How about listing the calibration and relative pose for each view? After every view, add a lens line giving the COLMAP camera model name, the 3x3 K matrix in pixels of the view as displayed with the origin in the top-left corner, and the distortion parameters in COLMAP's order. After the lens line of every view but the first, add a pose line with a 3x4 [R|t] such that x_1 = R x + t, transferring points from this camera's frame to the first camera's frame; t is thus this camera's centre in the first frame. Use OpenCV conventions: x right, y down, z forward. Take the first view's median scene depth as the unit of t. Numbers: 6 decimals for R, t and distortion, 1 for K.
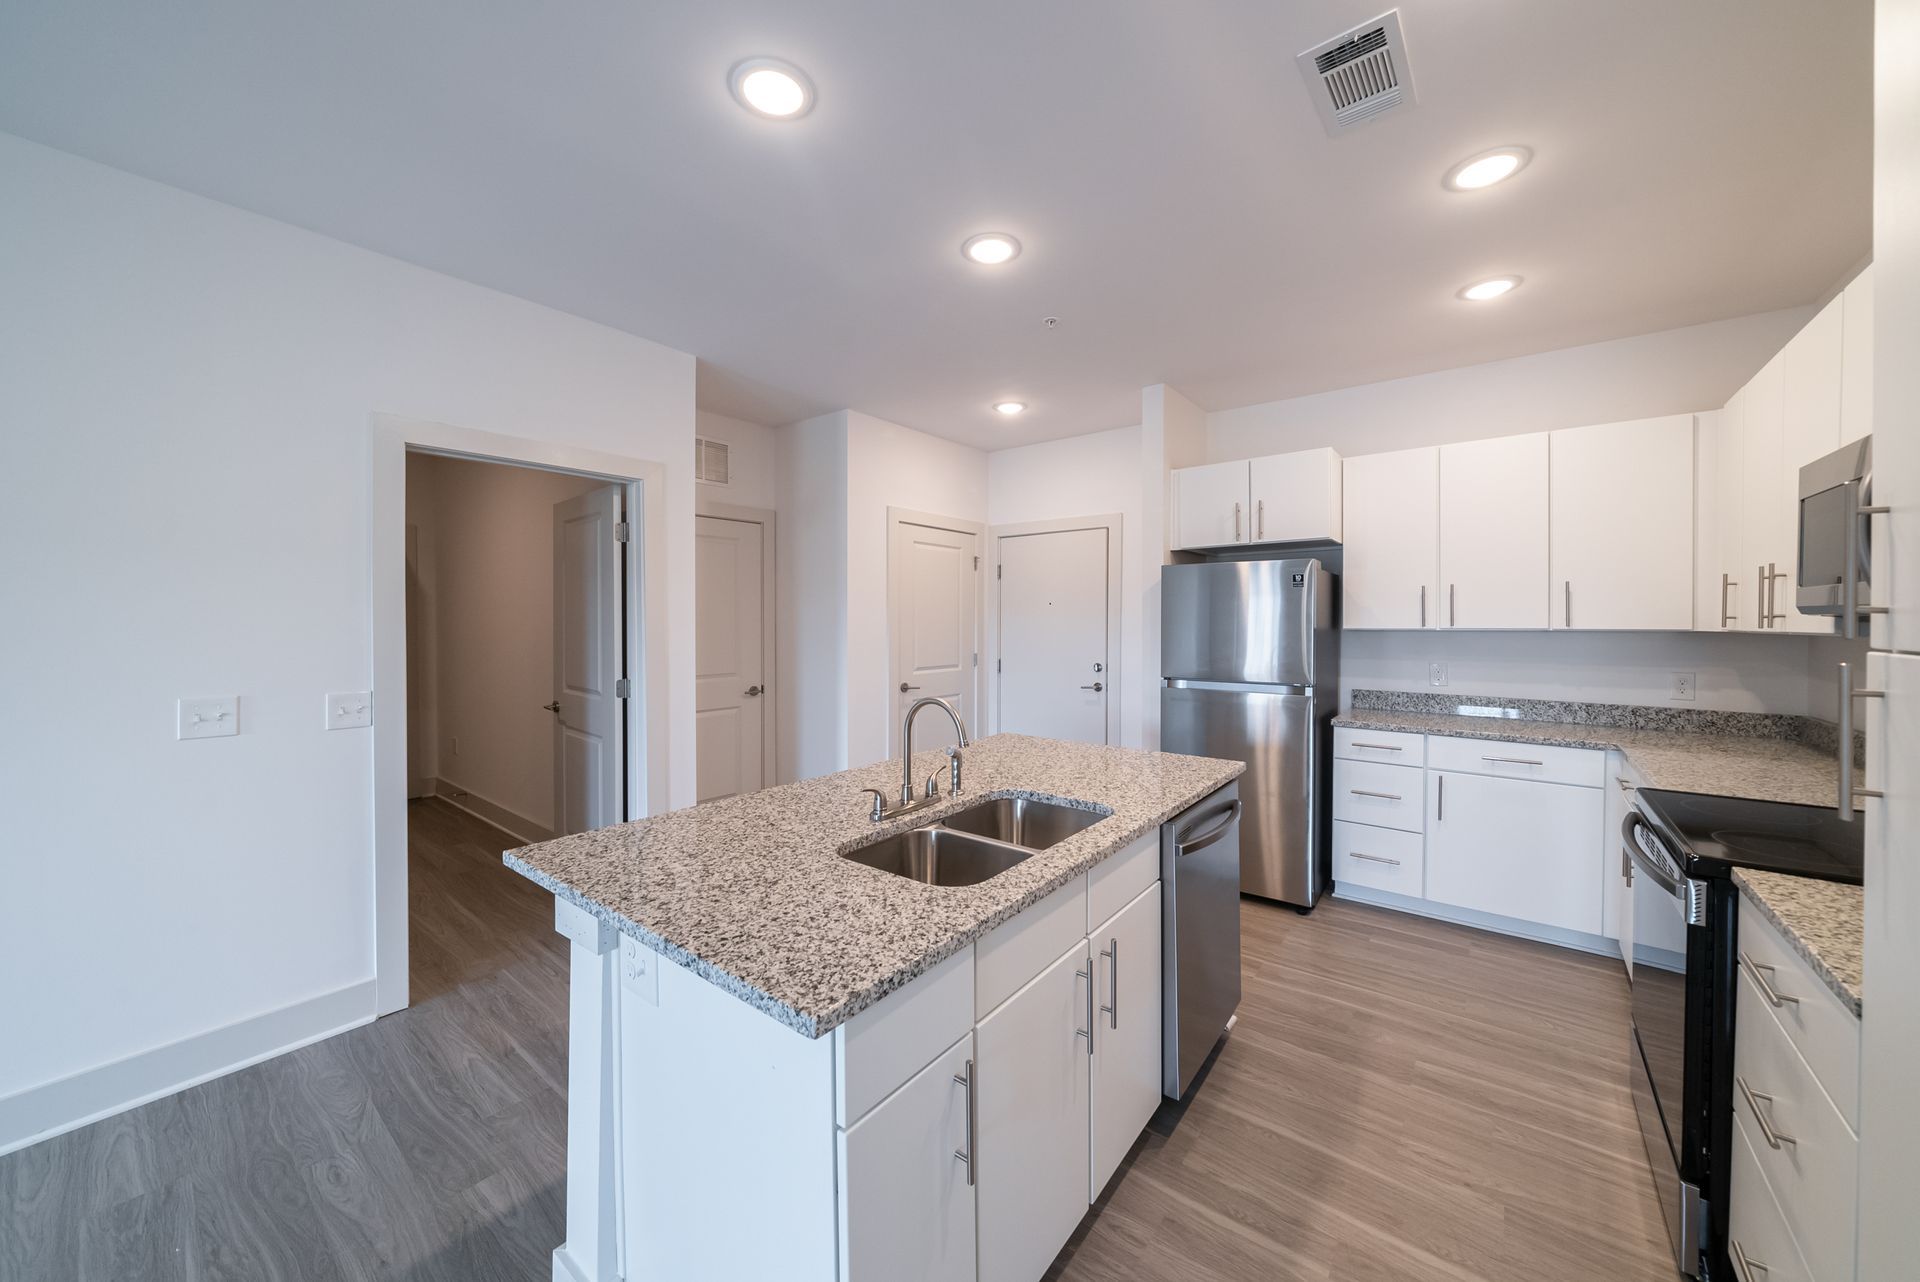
lens RADIAL K [[750.2, 0, 911.1], [0, 750.2, 620.2], [0, 0, 1]] dist [-0.001257, -0.000249]
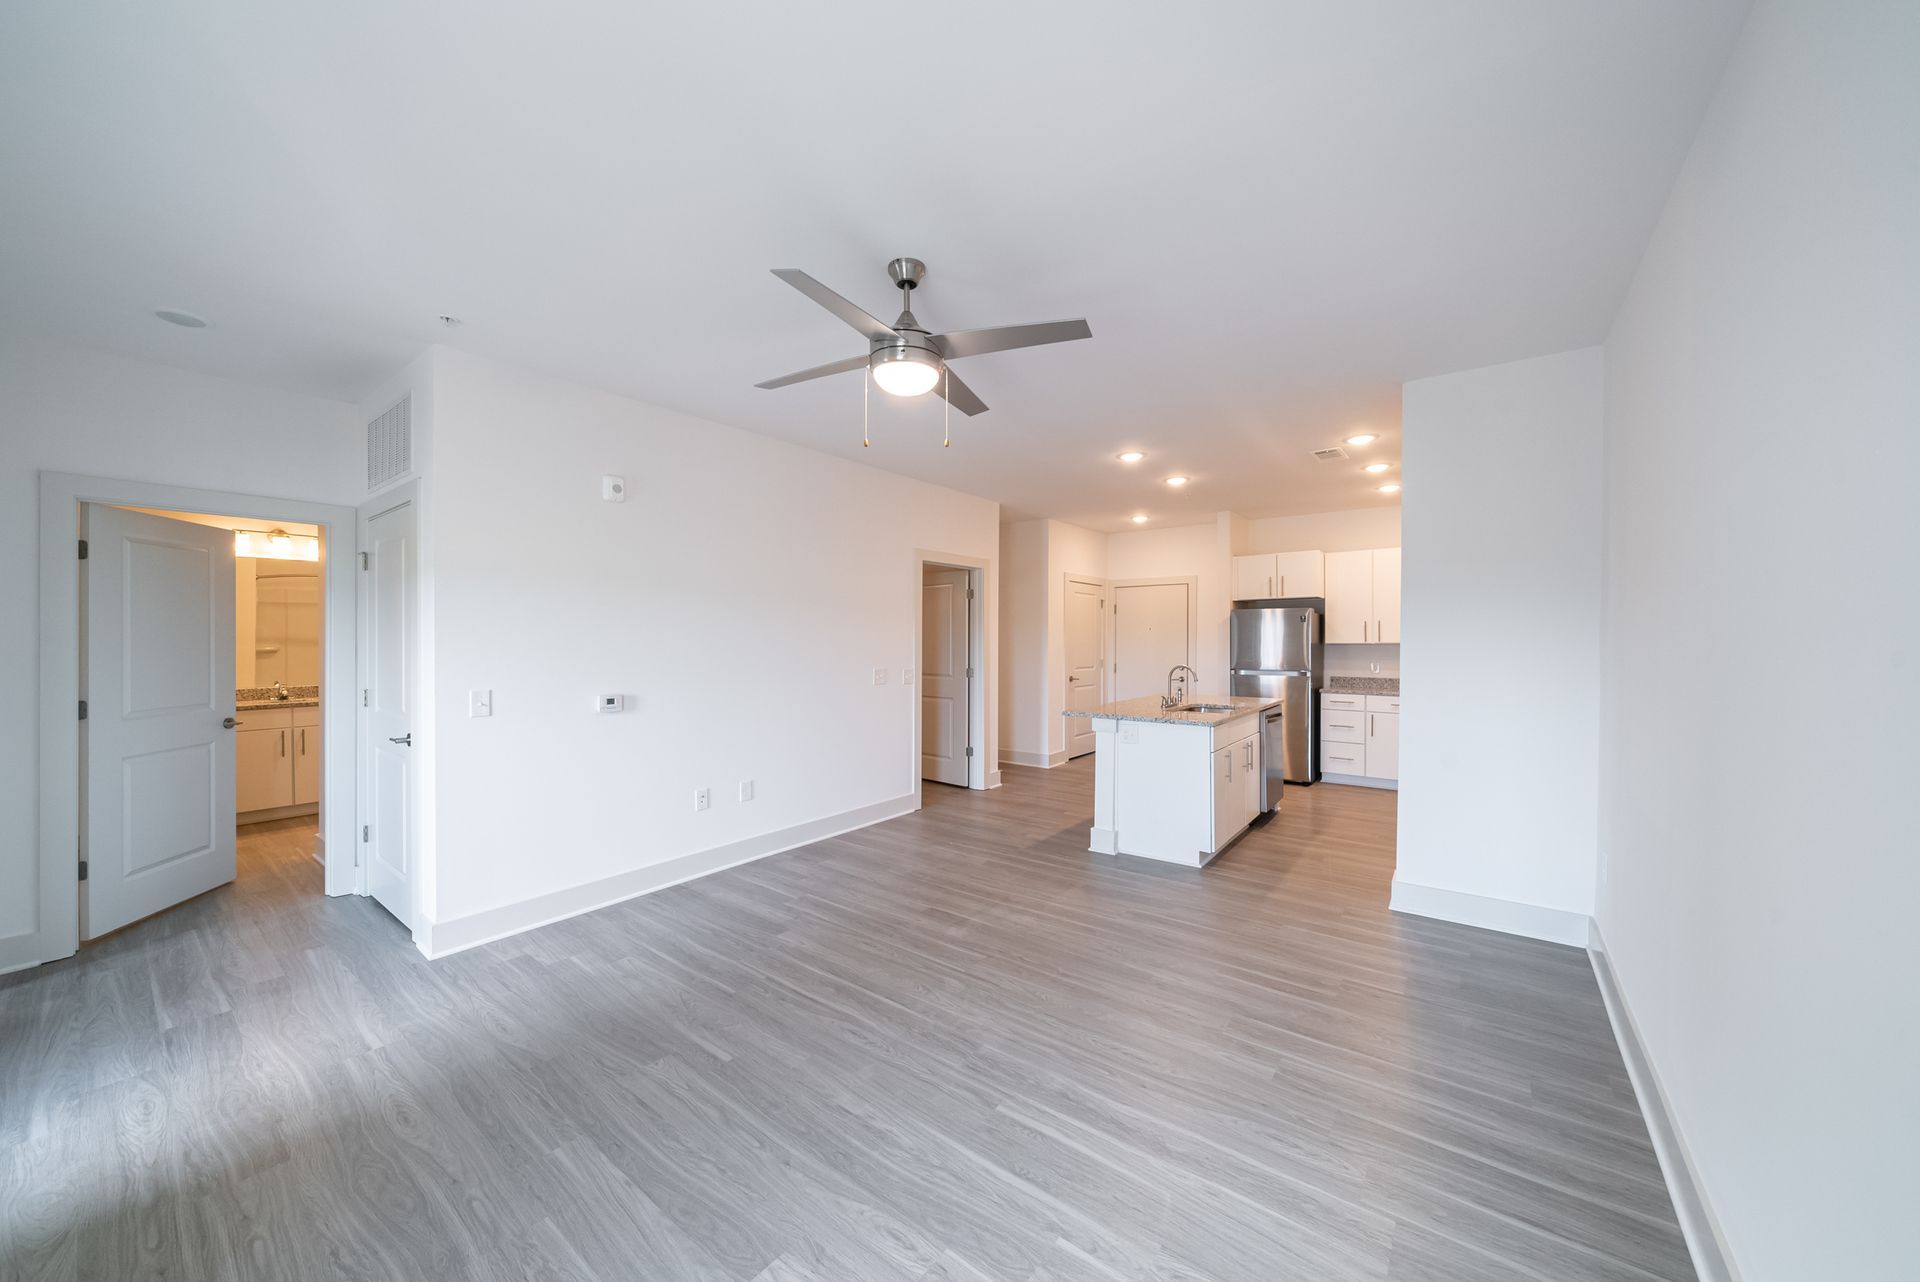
lens RADIAL K [[654.4, 0, 981.9], [0, 654.4, 632.8], [0, 0, 1]] dist [-0.001340, -0.000204]
pose [[0.999328, 0.001336, 0.036620, -0.378688], [-0.000889, 0.999925, -0.012219, 0.006398], [-0.036633, 0.012178, 0.999255, -0.666999]]
